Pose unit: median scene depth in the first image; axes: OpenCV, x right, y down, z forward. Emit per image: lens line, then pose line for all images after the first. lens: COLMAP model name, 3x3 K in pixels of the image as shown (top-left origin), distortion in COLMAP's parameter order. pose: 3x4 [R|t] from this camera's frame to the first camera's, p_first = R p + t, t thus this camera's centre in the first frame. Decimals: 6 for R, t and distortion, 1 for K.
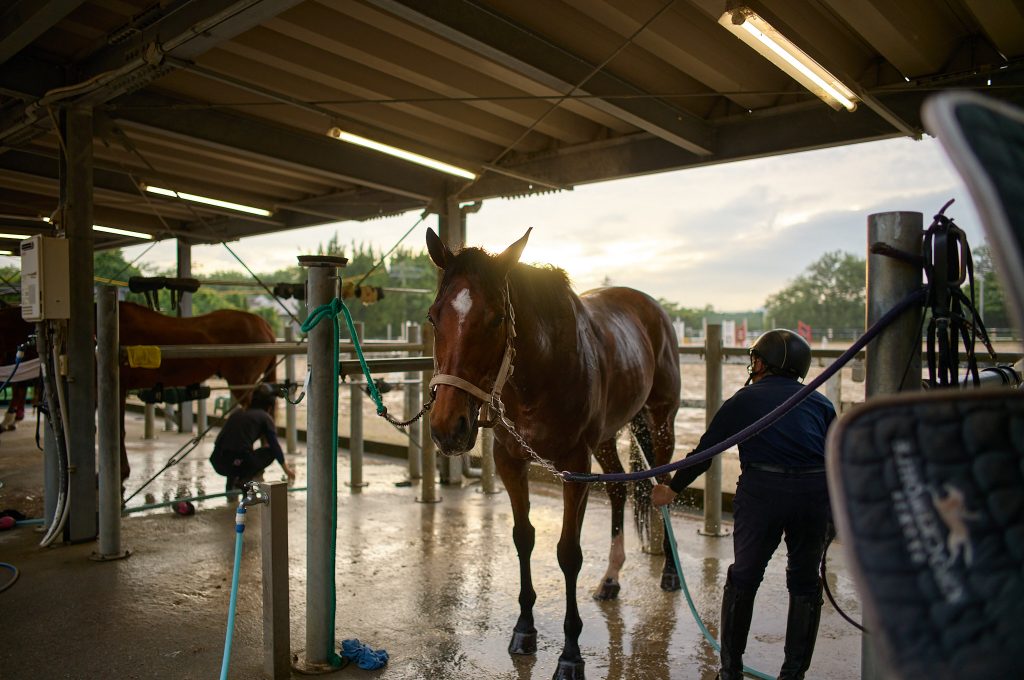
lens RADIAL K [[807.7, 0, 505.4], [0, 807.7, 344.7], [0, 0, 1]] dist [-0.027693, 0.018737]
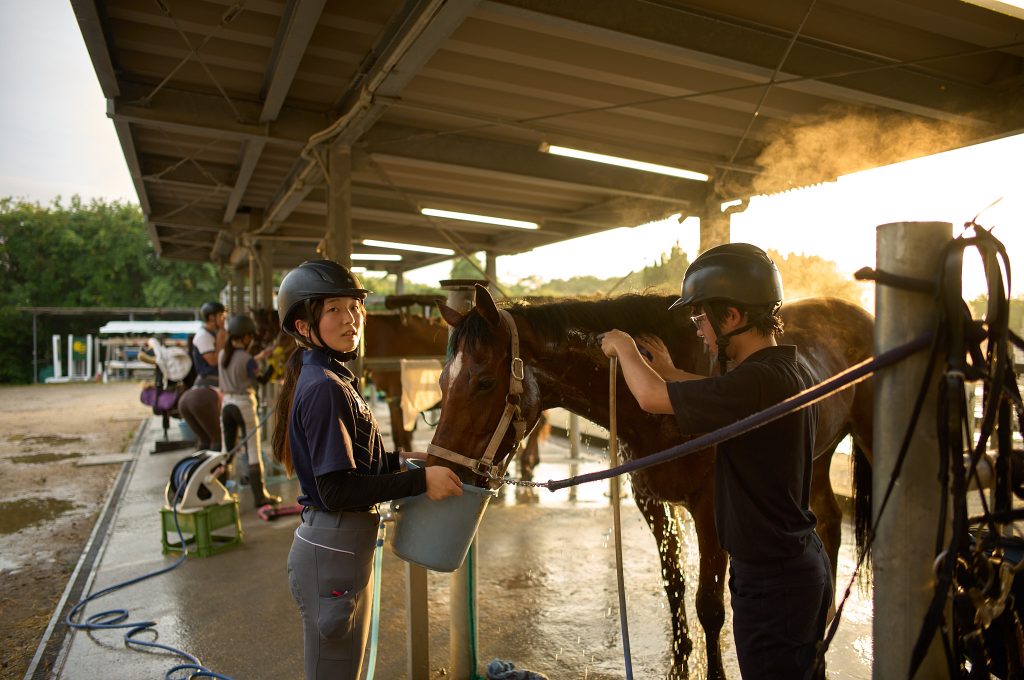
lens RADIAL K [[807.7, 0, 511.1], [0, 807.7, 347.9], [0, 0, 1]] dist [-0.027693, 0.018737]
pose [[0.907585, 0.001919, -0.419864, 0.164654], [0.000549, 0.999983, 0.005759, -0.019548], [0.419868, -0.005457, 0.907569, 0.069450]]
